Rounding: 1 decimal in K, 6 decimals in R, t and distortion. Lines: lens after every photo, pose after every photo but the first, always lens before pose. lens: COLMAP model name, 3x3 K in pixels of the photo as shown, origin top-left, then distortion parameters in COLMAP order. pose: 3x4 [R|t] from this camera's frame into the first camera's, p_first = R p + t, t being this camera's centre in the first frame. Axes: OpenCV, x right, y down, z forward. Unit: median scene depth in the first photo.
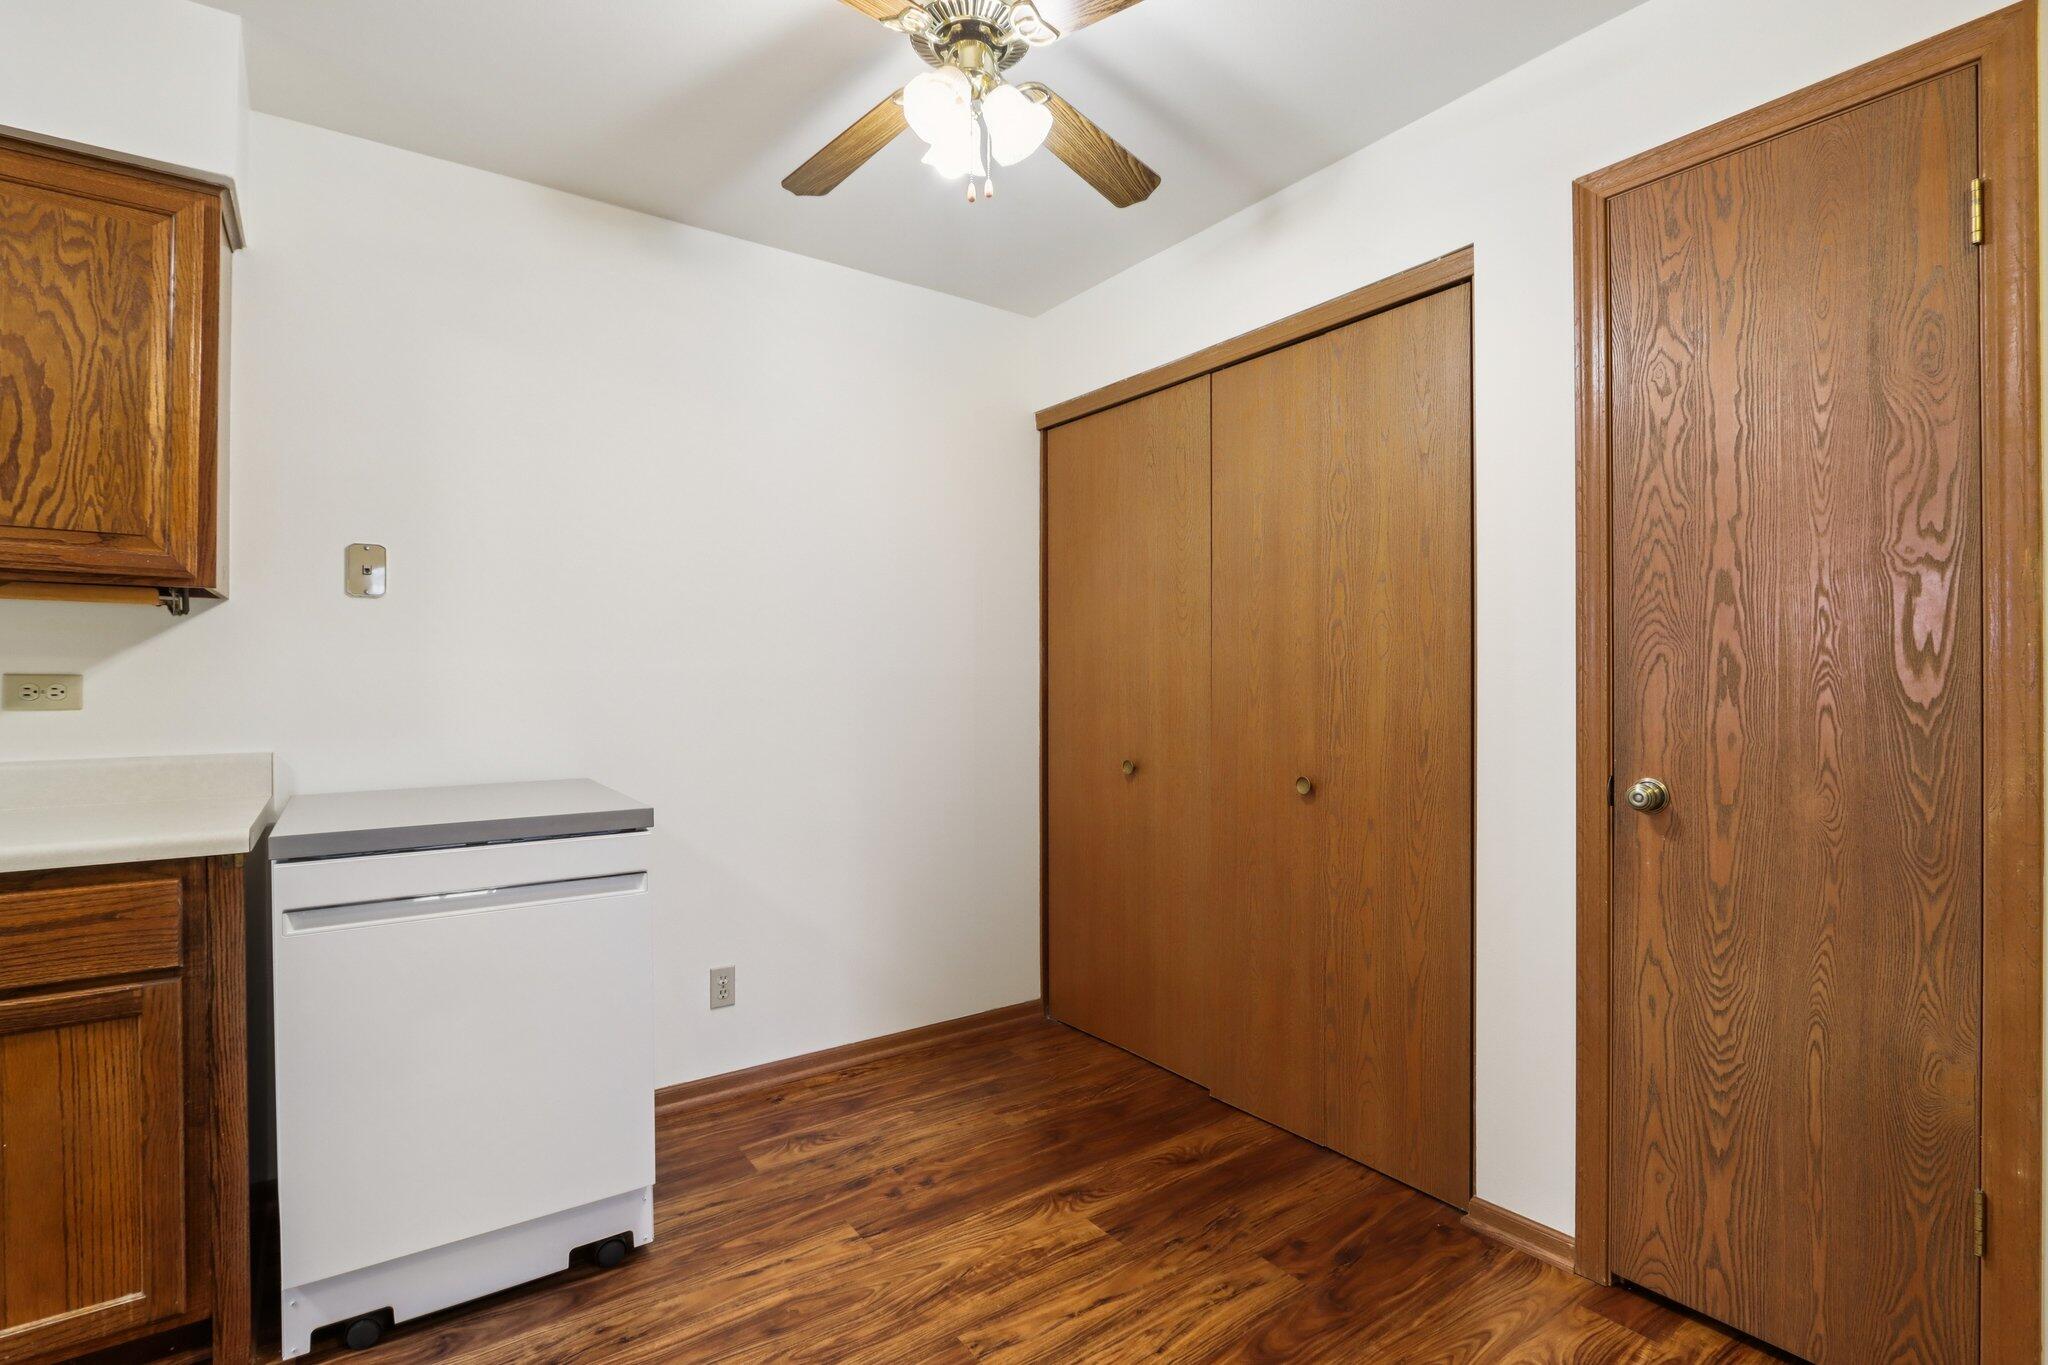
lens RADIAL K [[955.0, 0, 1022.7], [0, 955.0, 676.1], [0, 0, 1]] dist [-0.020819, 0.002766]
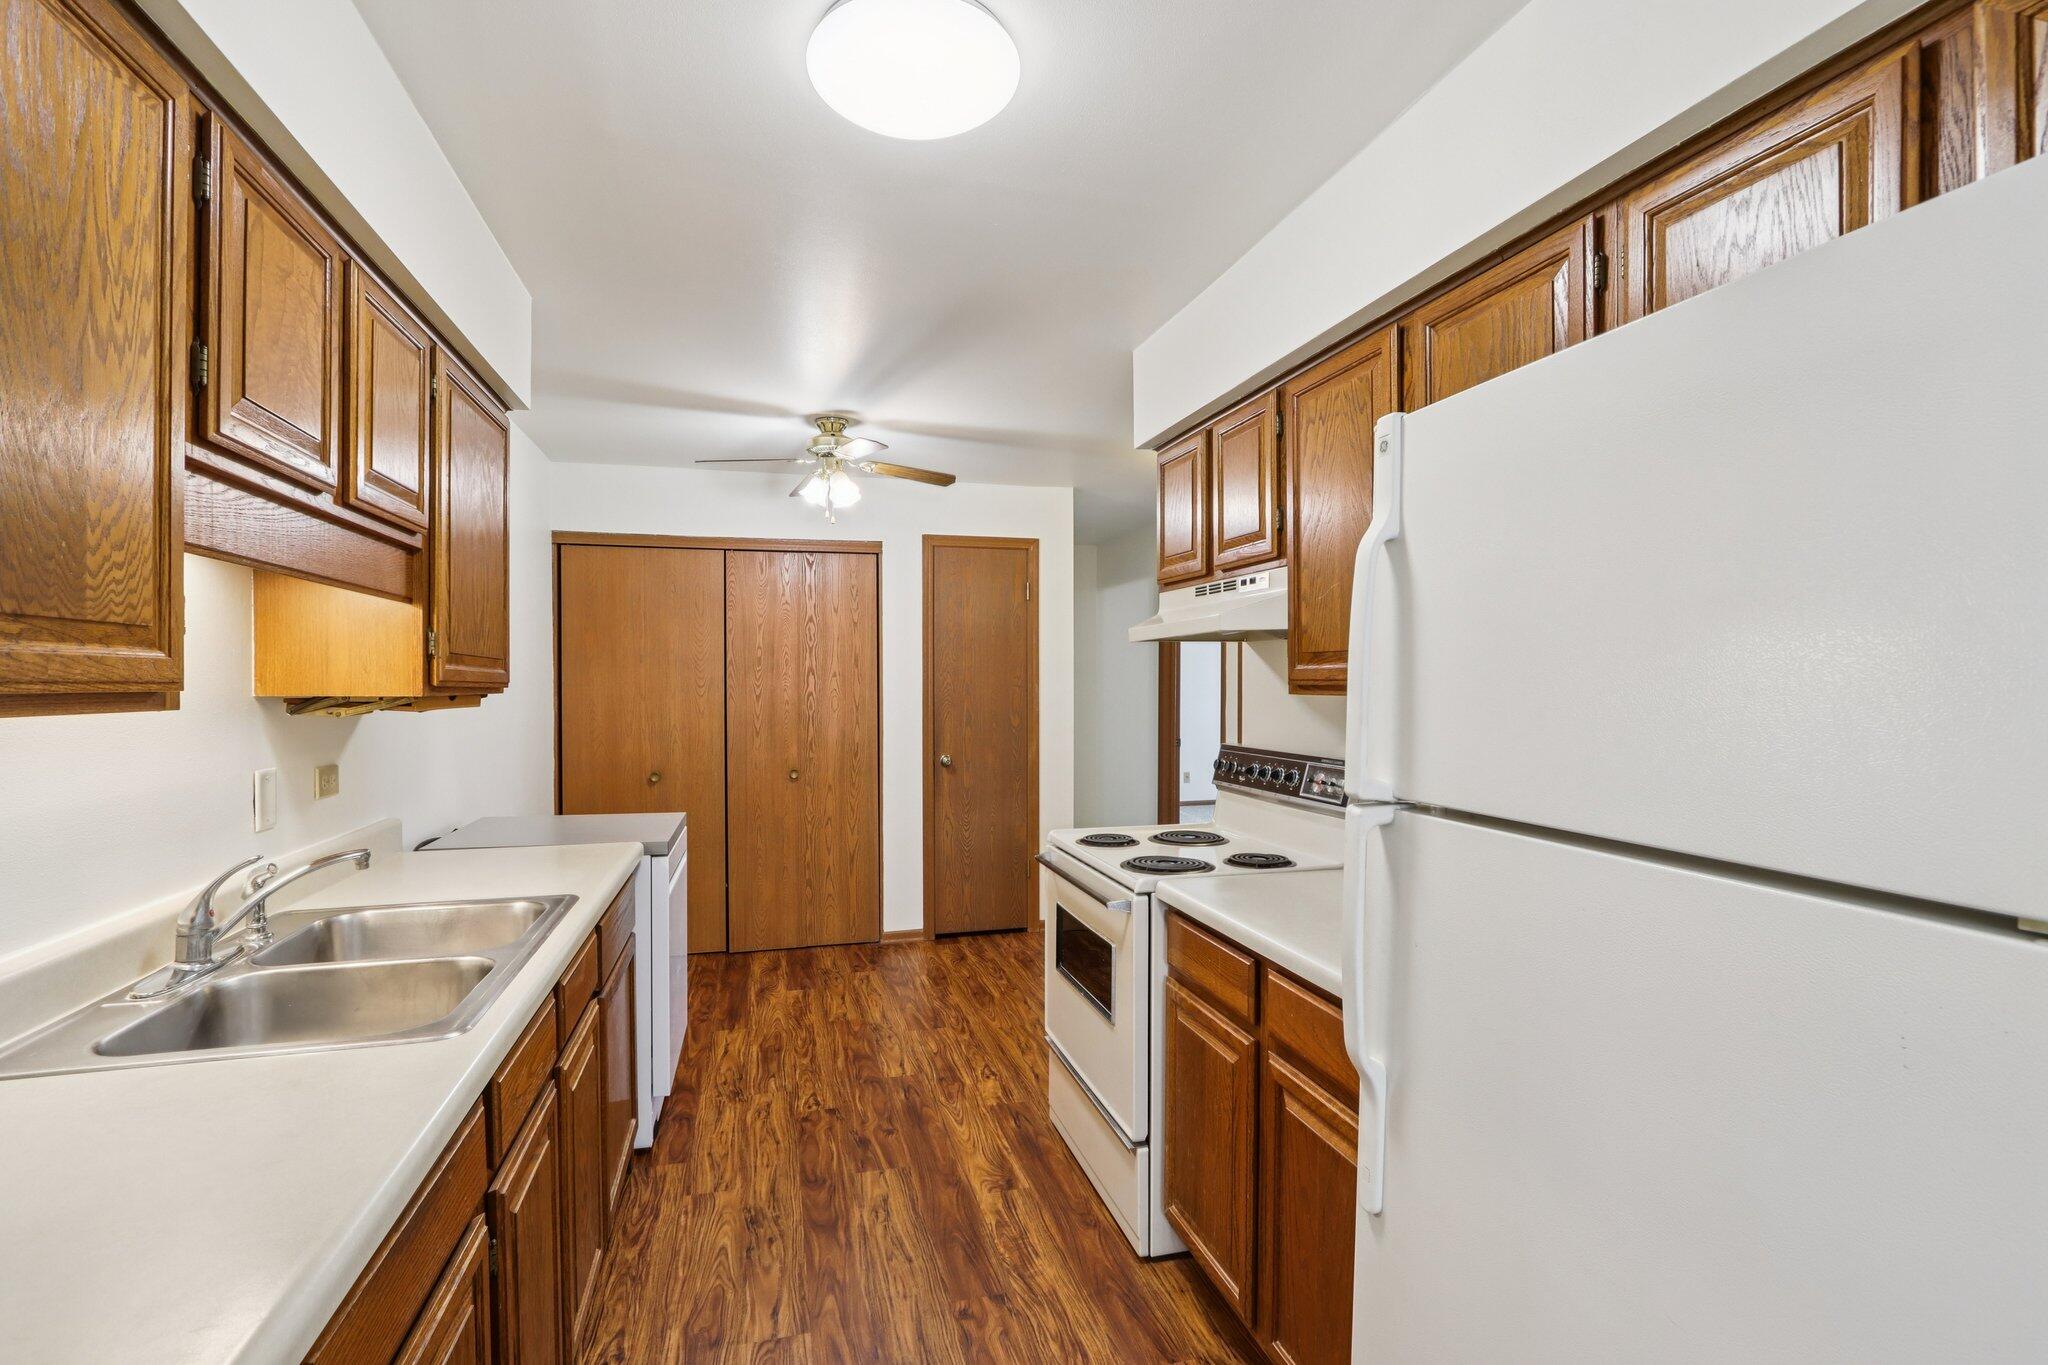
lens RADIAL K [[955.0, 0, 1015.9], [0, 955.0, 689.2], [0, 0, 1]] dist [-0.020819, 0.002766]
pose [[0.359197, -0.011681, 0.933189, -1.955913], [-0.003543, 0.999897, 0.013880, -0.130975], [-0.933255, -0.008292, 0.359119, -0.230311]]
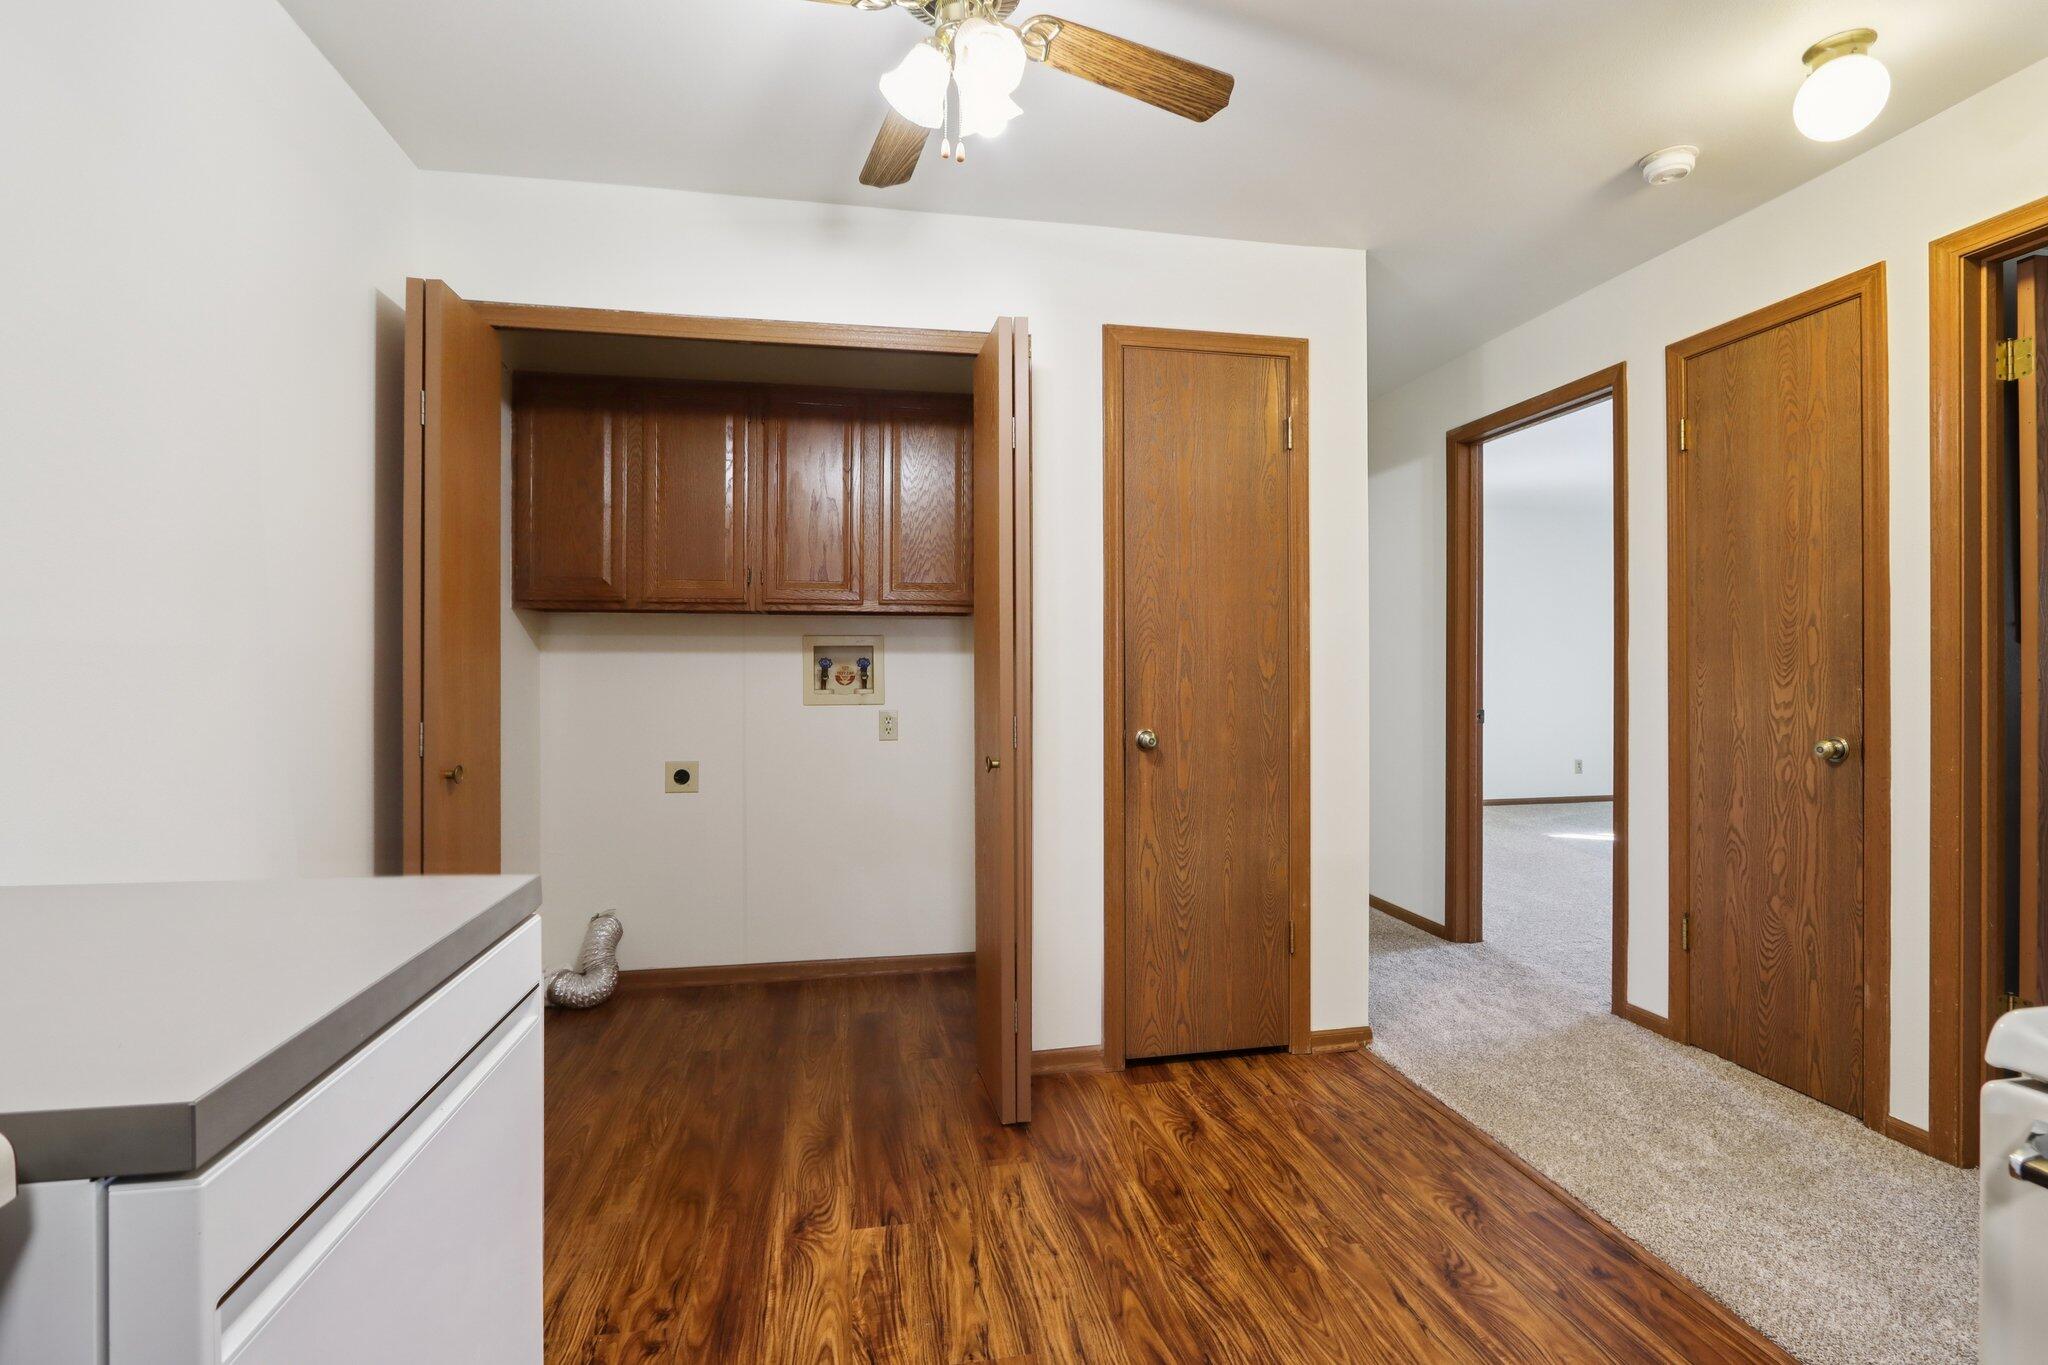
lens RADIAL K [[955.0, 0, 1026.8], [0, 955.0, 670.1], [0, 0, 1]] dist [-0.020819, 0.002766]
pose [[0.425981, -0.002035, 0.904730, -0.843383], [-0.001265, 0.999995, 0.002845, 0.006753], [-0.904731, -0.002357, 0.425976, 0.510096]]
